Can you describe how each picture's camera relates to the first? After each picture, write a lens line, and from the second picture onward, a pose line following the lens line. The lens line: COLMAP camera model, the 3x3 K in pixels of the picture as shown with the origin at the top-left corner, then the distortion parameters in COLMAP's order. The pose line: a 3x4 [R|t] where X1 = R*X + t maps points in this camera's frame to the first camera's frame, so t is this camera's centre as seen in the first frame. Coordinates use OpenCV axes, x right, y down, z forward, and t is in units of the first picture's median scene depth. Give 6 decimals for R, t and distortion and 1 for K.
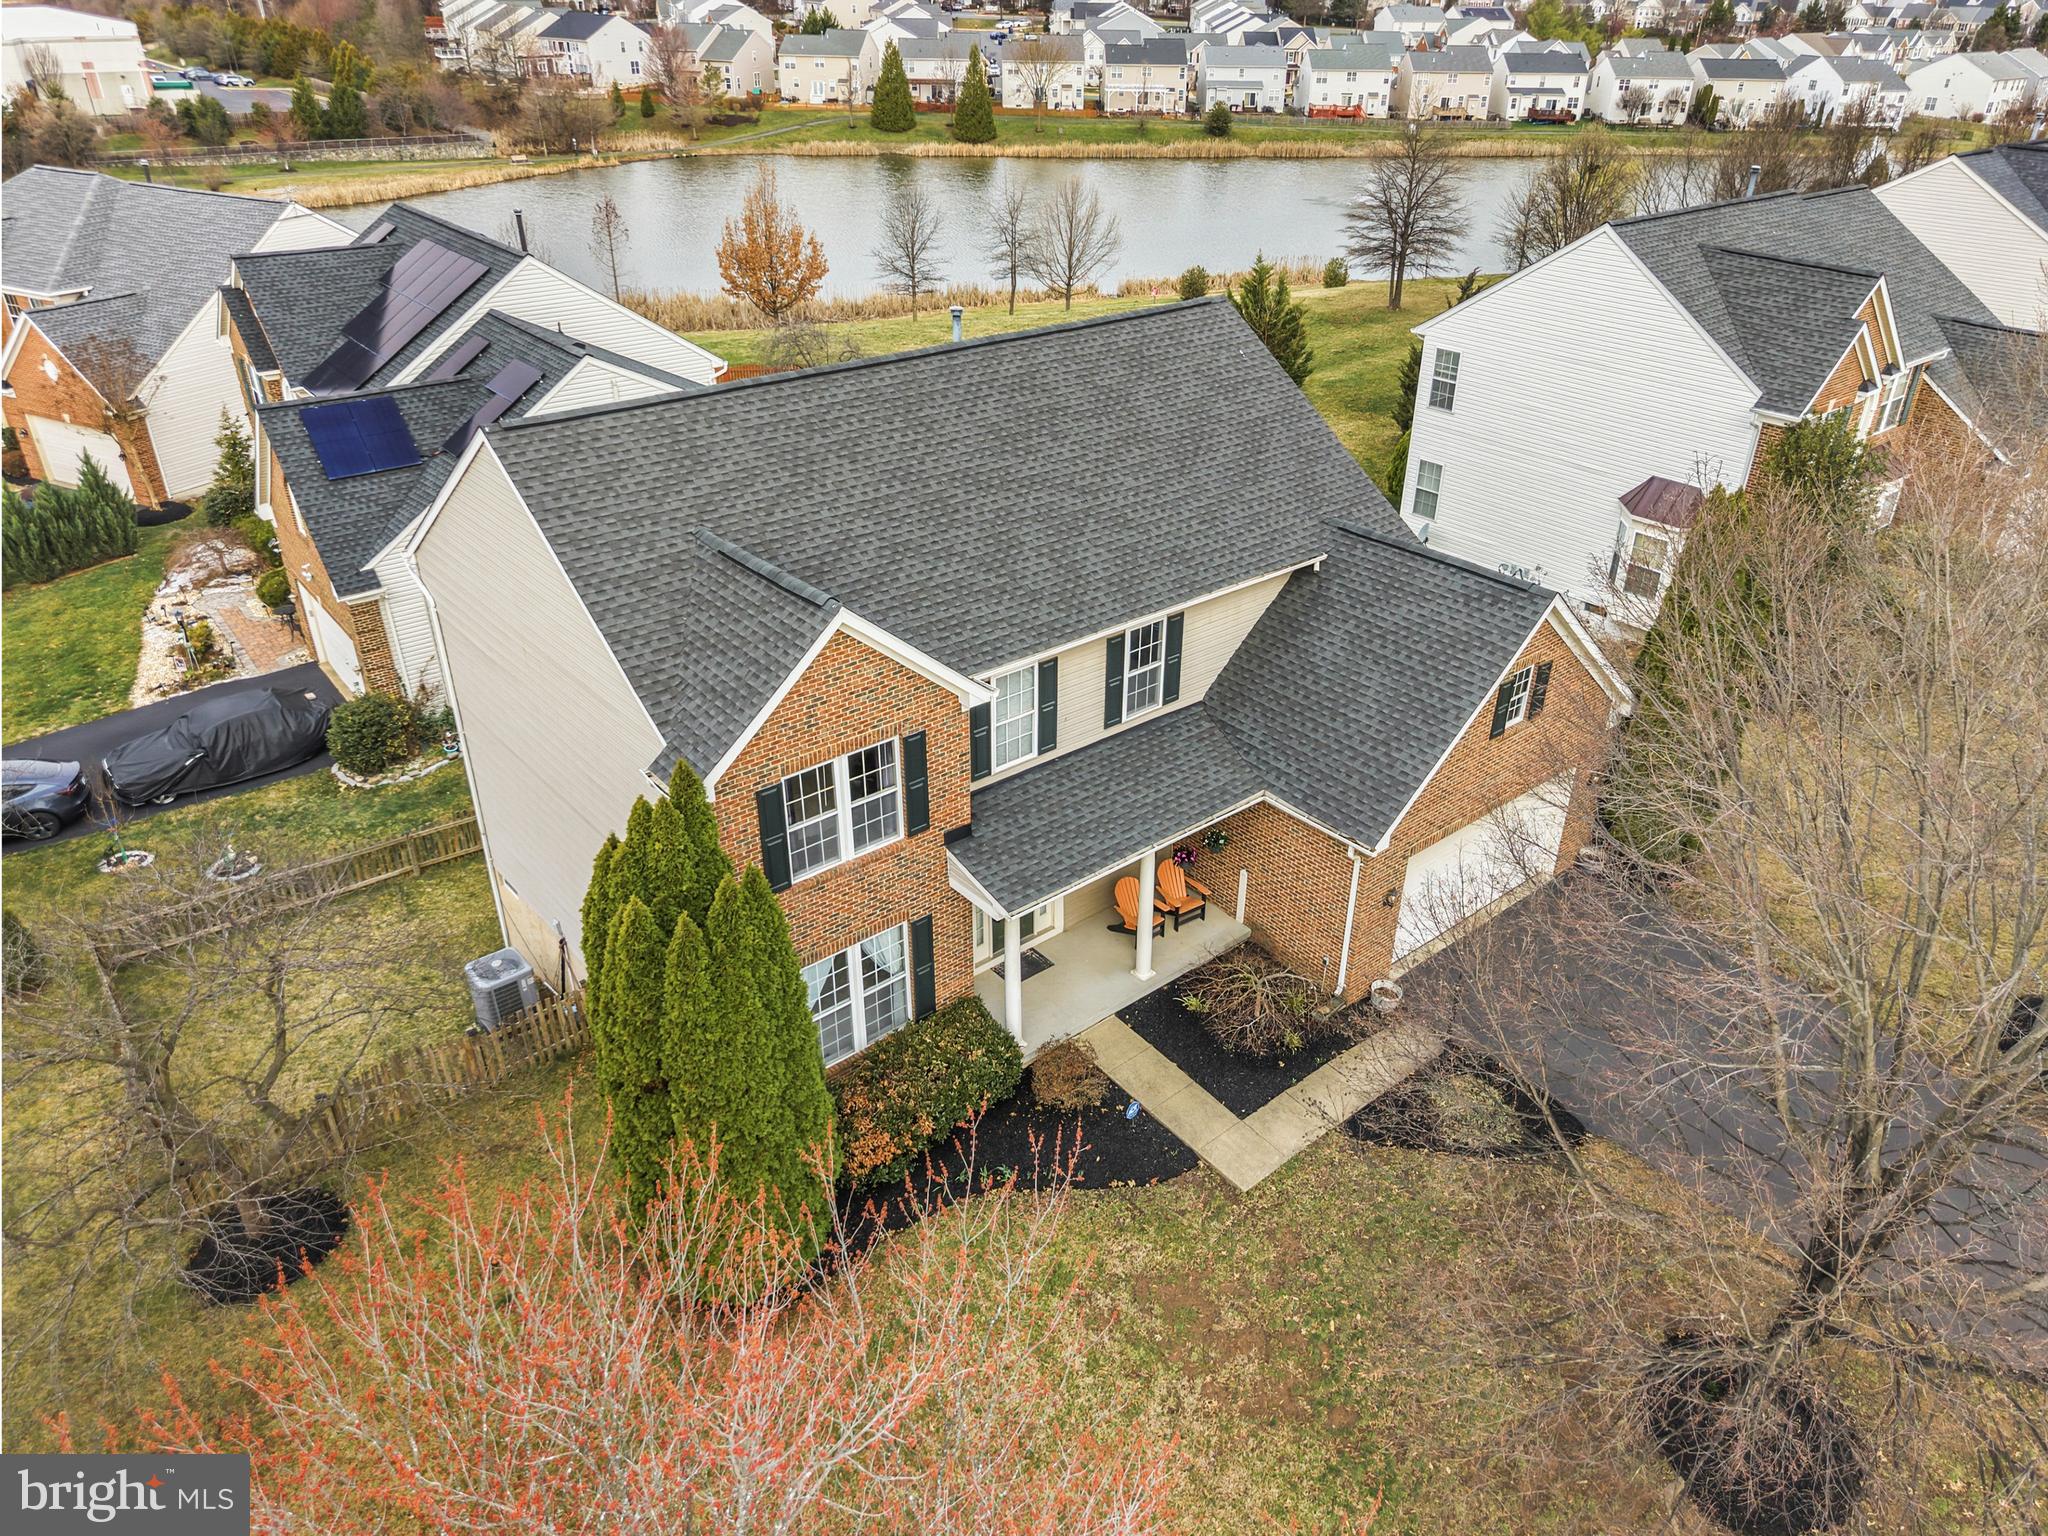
lens RADIAL K [[1415.9, 0, 1024.0], [0, 1415.9, 768.0], [0, 0, 1]] dist [0.082538, -0.073161]
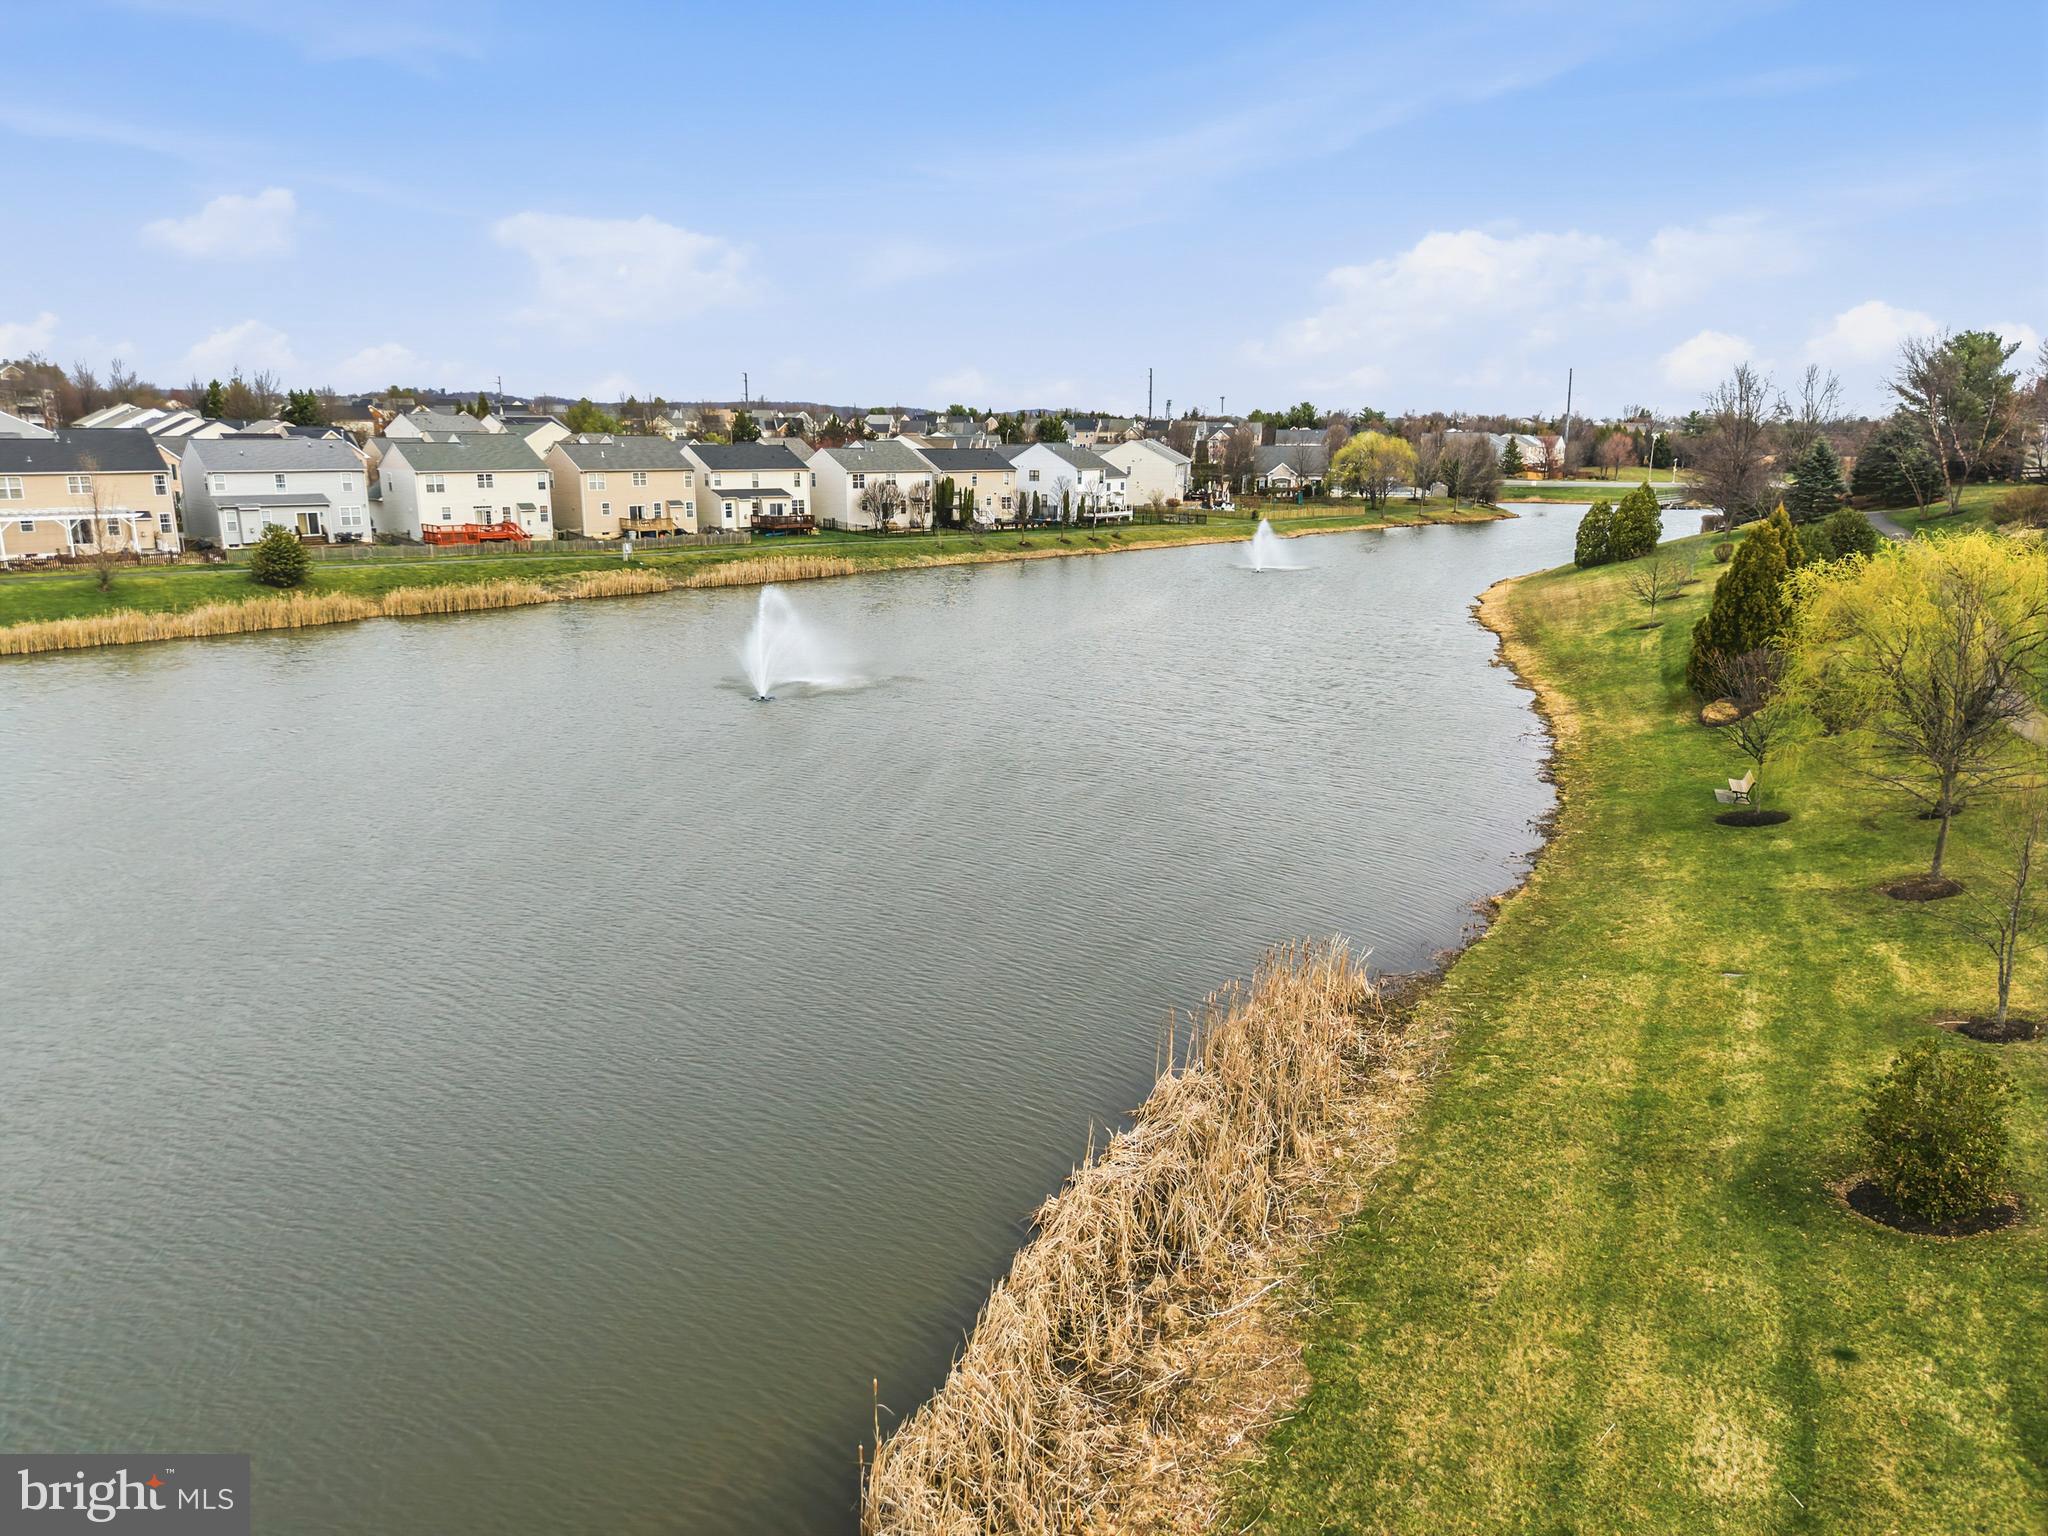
lens RADIAL K [[1382.8, 0, 1024.0], [0, 1382.8, 768.0], [0, 0, 1]] dist [-0.002409, -0.001837]
pose [[0.748486, -0.169493, 0.641125, 0.006626], [0.332017, 0.932668, -0.141048, -0.210548], [-0.574050, 0.318437, 0.754364, 0.470140]]
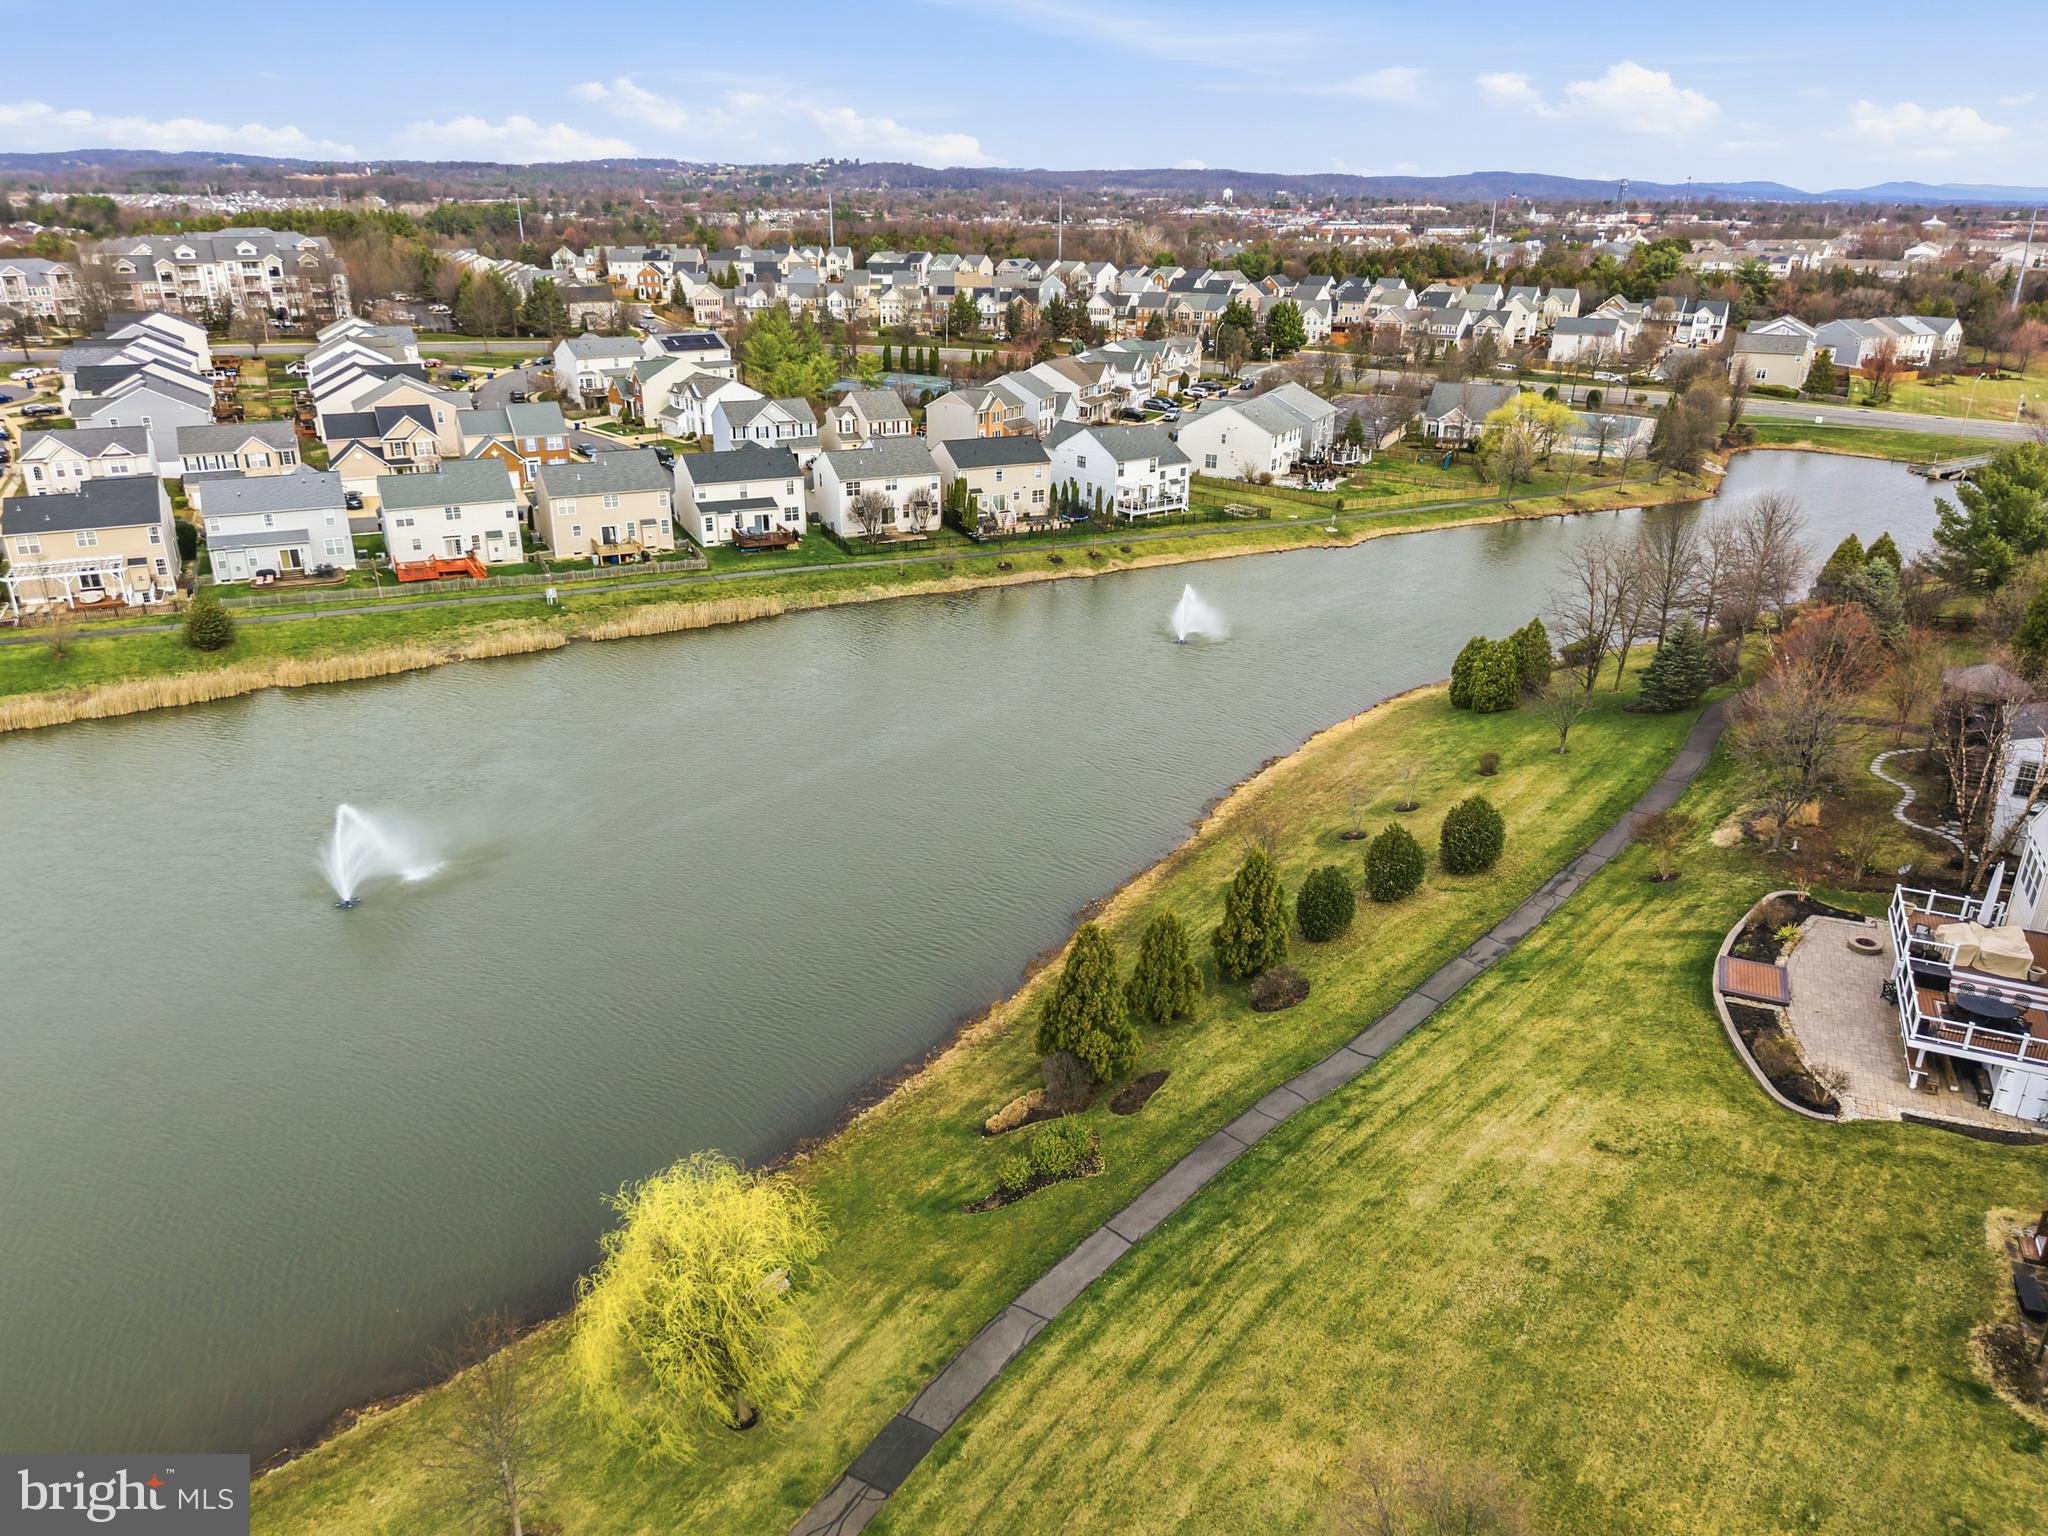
lens RADIAL K [[1439.4, 0, 1024.0], [0, 1439.4, 768.0], [0, 0, 1]] dist [-0.002234, -0.001228]
pose [[0.907383, -0.165858, 0.386196, 0.189073], [0.213483, 0.973367, -0.083558, -0.255044], [-0.362051, 0.158265, 0.918624, 0.323177]]
